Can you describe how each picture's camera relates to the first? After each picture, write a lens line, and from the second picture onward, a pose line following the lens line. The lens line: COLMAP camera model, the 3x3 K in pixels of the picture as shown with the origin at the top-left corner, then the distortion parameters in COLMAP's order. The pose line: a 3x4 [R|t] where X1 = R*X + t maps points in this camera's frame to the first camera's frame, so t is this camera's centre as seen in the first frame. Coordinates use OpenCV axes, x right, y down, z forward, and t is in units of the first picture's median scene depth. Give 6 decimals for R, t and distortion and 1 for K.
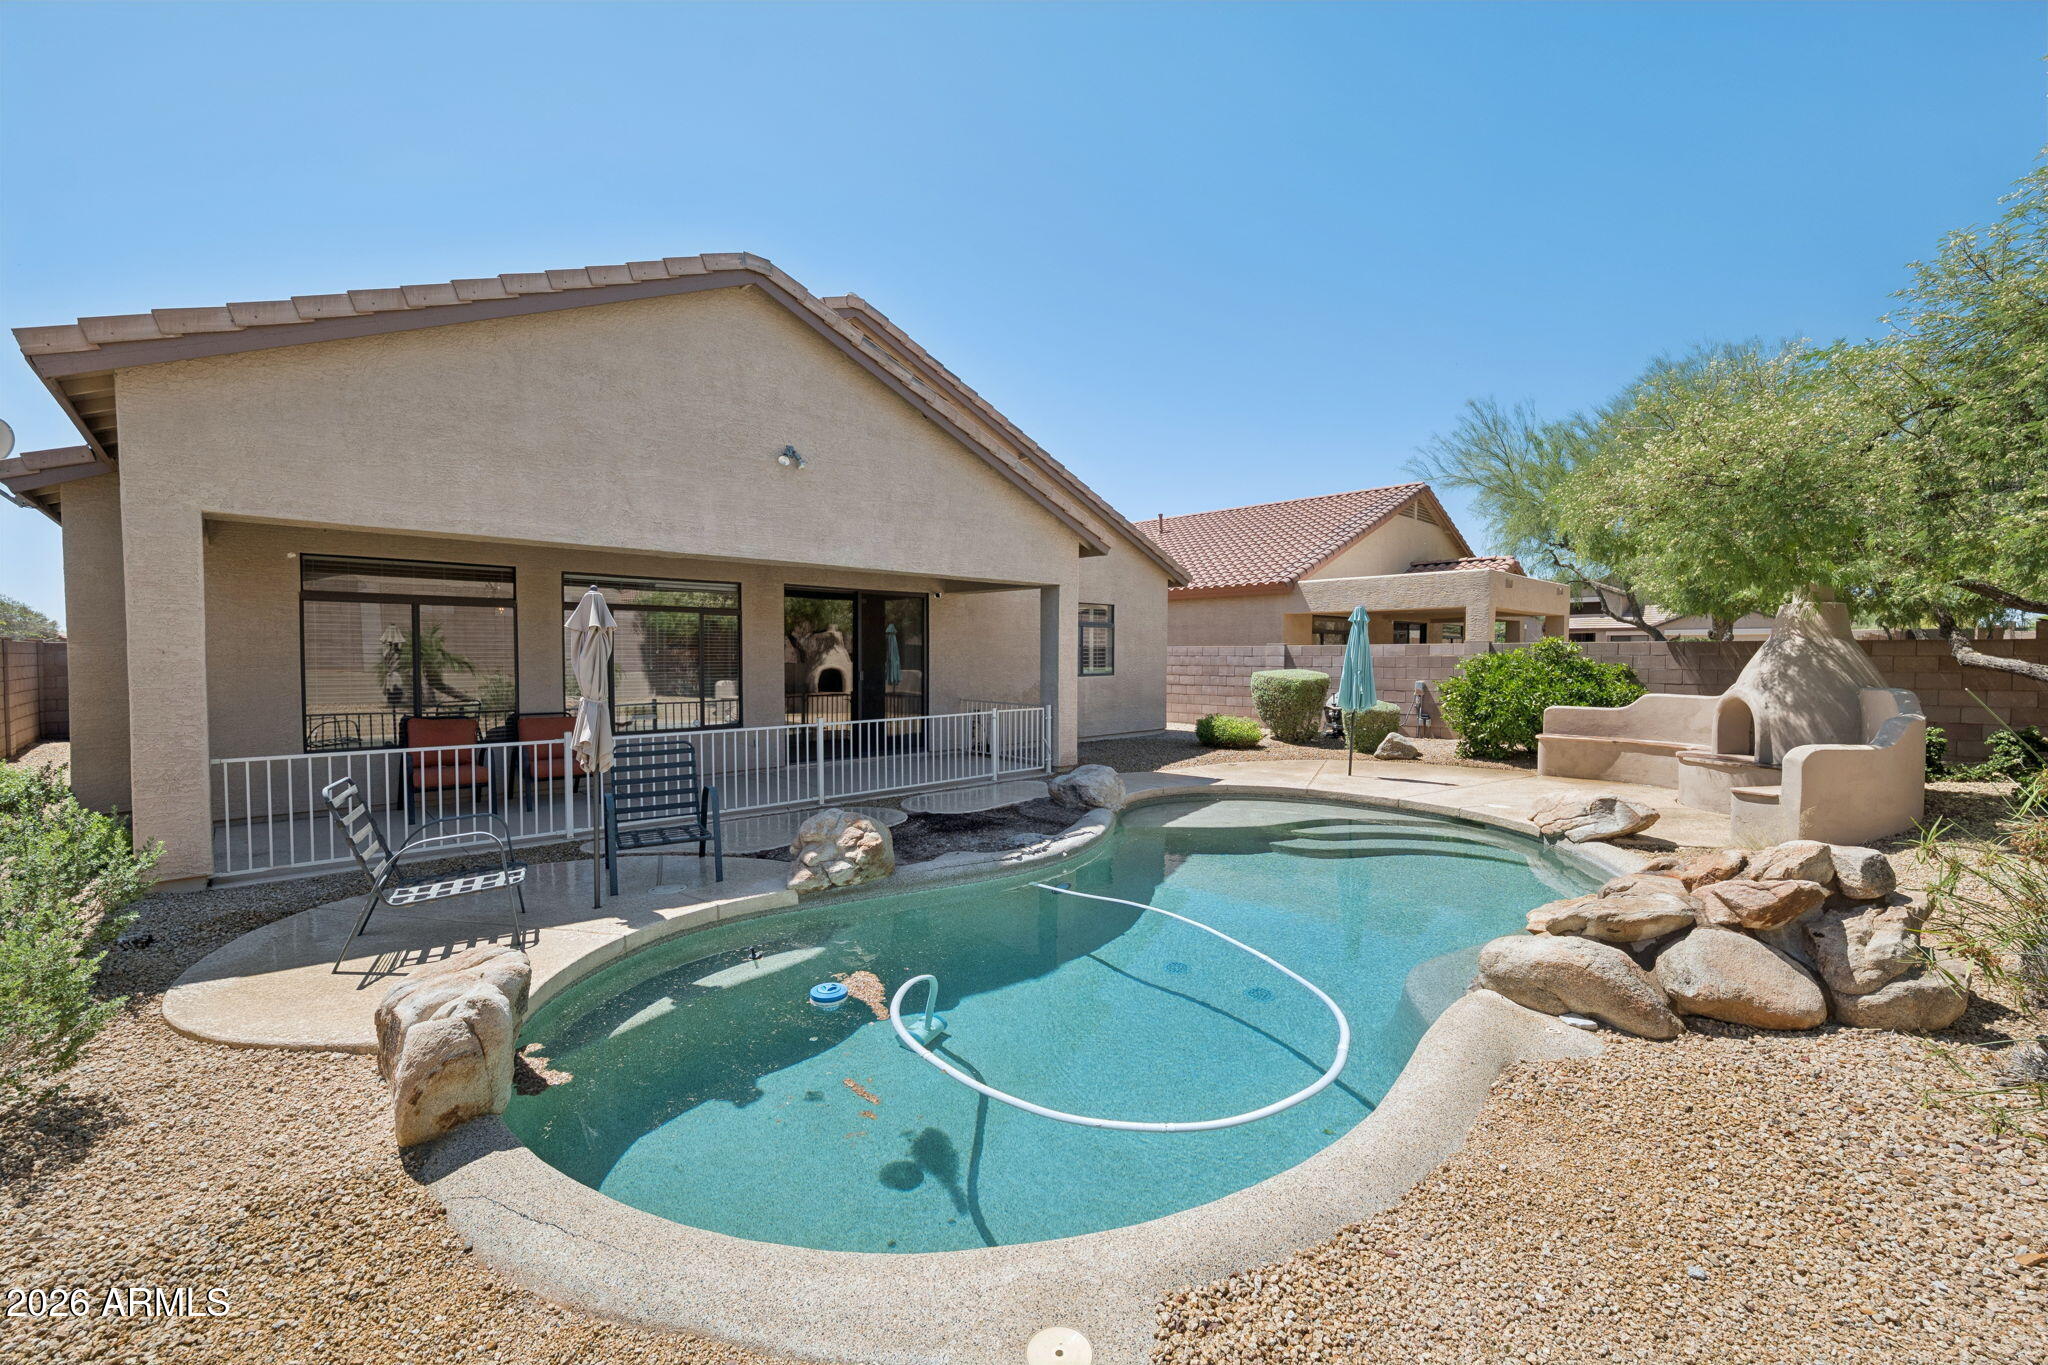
lens RADIAL K [[834.3, 0, 1012.3], [0, 834.3, 682.6], [0, 0, 1]] dist [-0.014923, 0.002134]
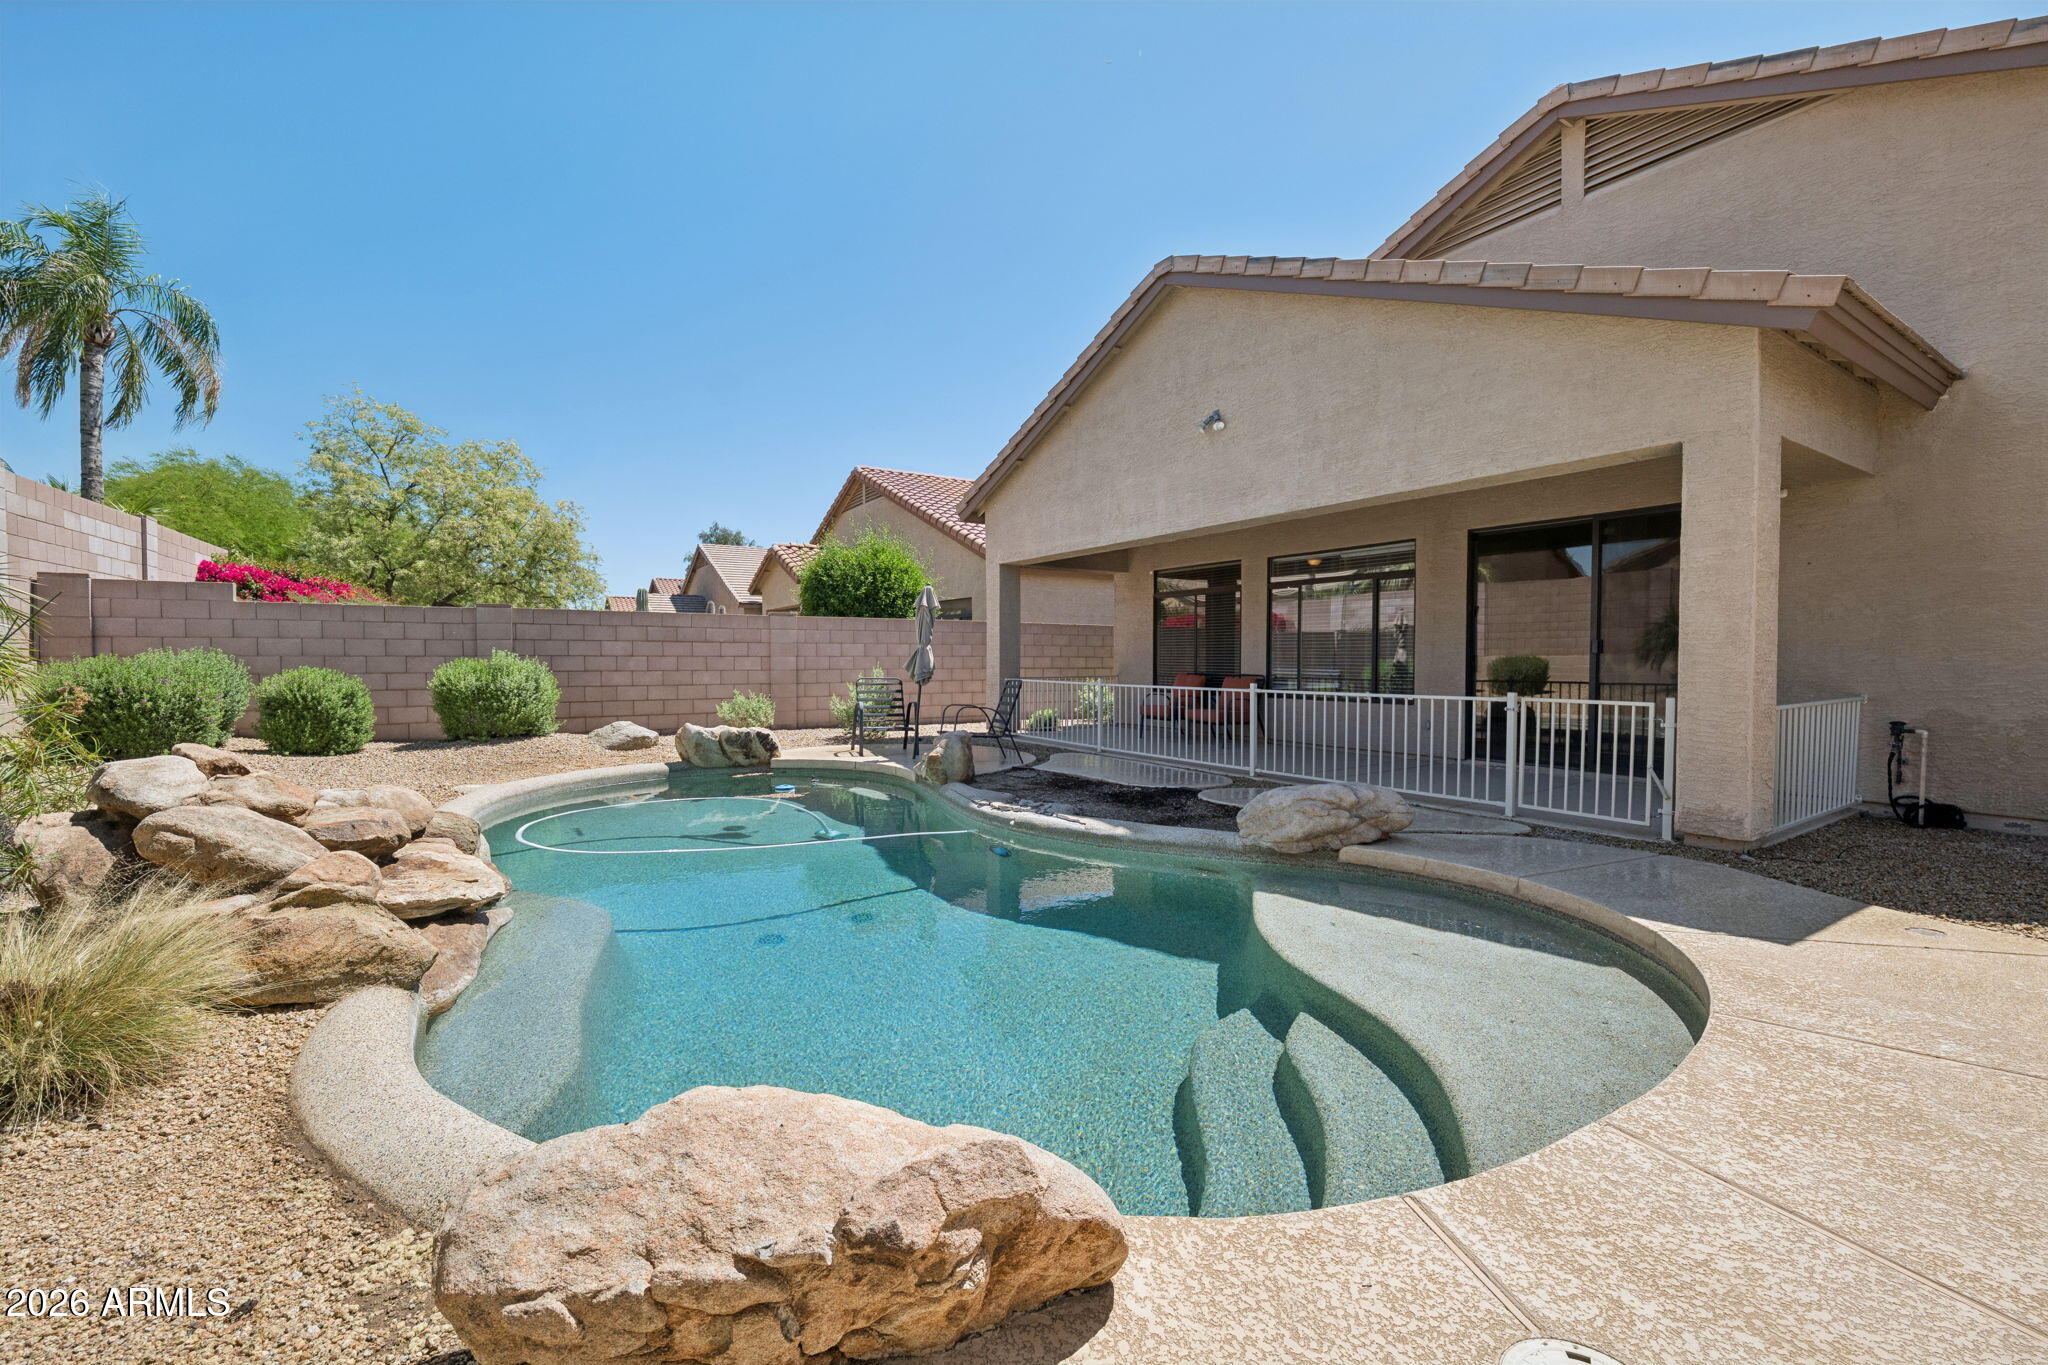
lens RADIAL K [[834.3, 0, 1012.3], [0, 834.3, 682.6], [0, 0, 1]] dist [-0.014923, 0.002134]
pose [[-0.183967, 0.026261, -0.982582, 0.788177], [-0.033852, 0.998881, 0.033034, 0.020530], [0.982349, 0.039340, -0.182872, 0.967573]]
